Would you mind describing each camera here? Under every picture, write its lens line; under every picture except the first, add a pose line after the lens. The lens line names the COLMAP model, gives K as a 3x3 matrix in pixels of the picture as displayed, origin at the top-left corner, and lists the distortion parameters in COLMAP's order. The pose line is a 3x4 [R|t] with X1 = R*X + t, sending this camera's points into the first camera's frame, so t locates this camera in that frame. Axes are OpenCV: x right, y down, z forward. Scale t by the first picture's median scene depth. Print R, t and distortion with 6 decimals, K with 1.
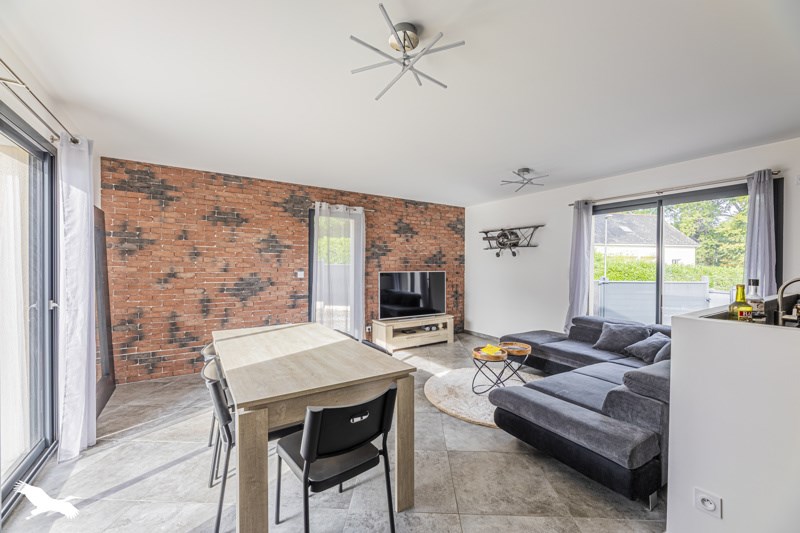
lens RADIAL K [[318.2, 0, 402.1], [0, 318.2, 268.3], [0, 0, 1]] dist [0.000919, 0.000199]
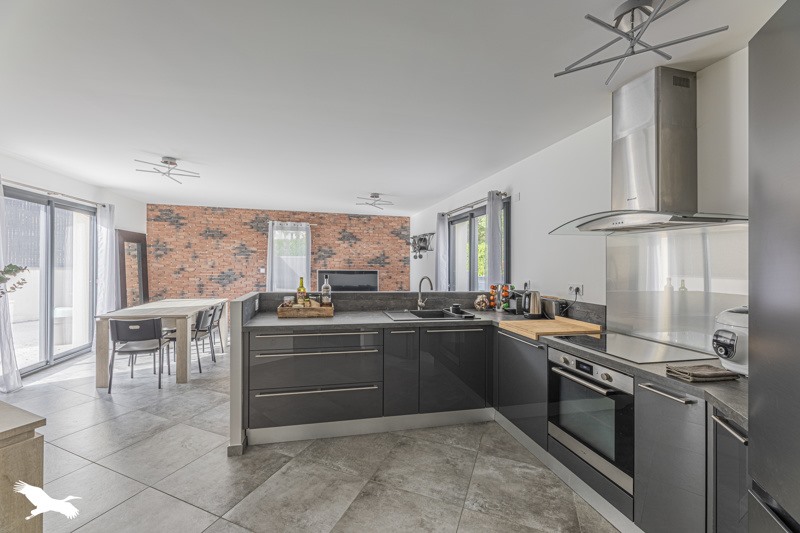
lens RADIAL K [[318.2, 0, 394.1], [0, 318.2, 263.8], [0, 0, 1]] dist [0.000919, 0.000199]
pose [[0.944143, 0.010720, -0.329362, 0.726394], [-0.014133, 0.999868, -0.007970, -0.007954], [0.329234, 0.012180, 0.944170, -0.183807]]
